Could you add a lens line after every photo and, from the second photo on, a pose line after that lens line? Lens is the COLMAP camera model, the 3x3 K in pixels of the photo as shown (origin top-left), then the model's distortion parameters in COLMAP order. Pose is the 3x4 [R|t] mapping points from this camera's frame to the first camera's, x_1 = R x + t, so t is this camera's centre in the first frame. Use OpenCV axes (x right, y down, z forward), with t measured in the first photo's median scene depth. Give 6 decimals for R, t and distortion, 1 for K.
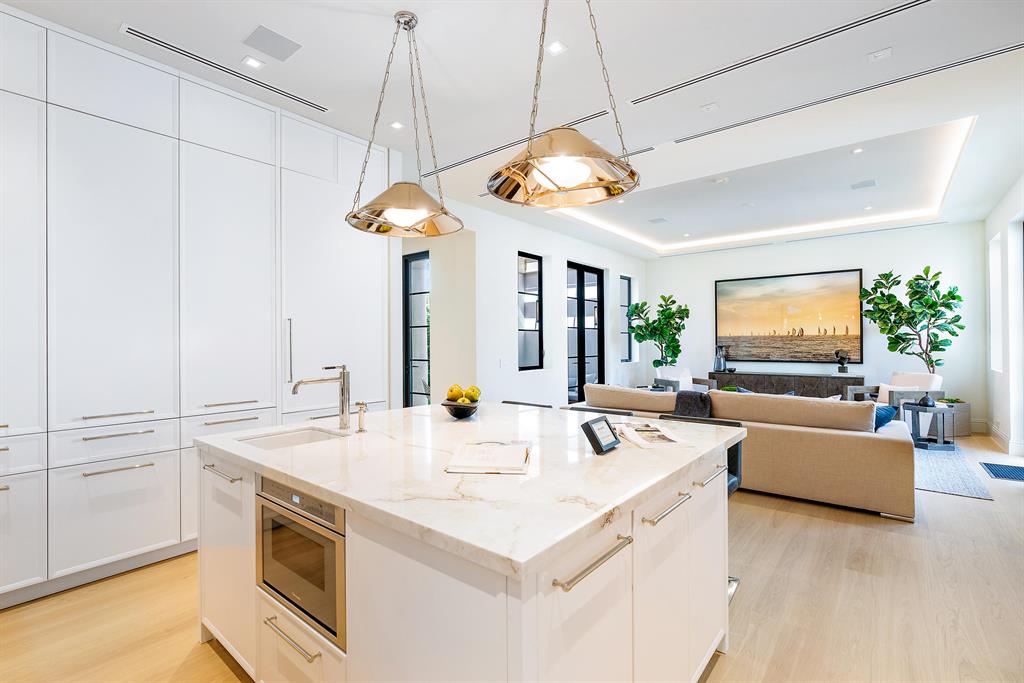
lens RADIAL K [[458.5, 0, 520.9], [0, 458.5, 341.6], [0, 0, 1]] dist [-0.008890, 0.001374]
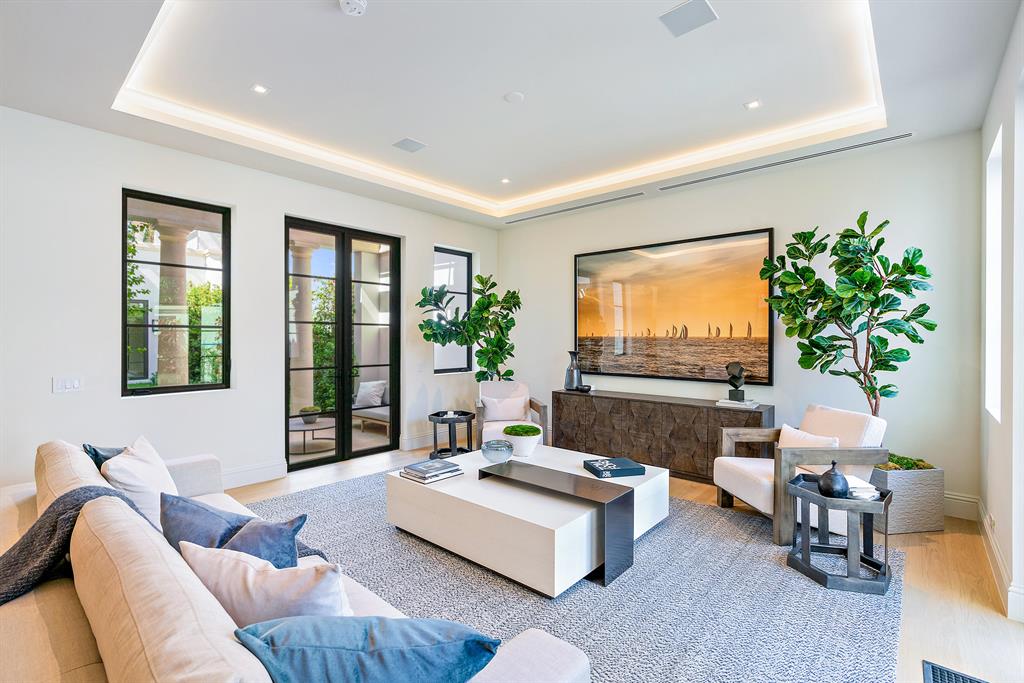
lens RADIAL K [[458.5, 0, 505.1], [0, 458.5, 341.9], [0, 0, 1]] dist [-0.008890, 0.001374]
pose [[0.998594, 0.009680, -0.052113, 0.472033], [-0.009181, 0.999910, 0.009813, -0.013520], [0.052203, -0.009321, 0.998593, 0.417262]]
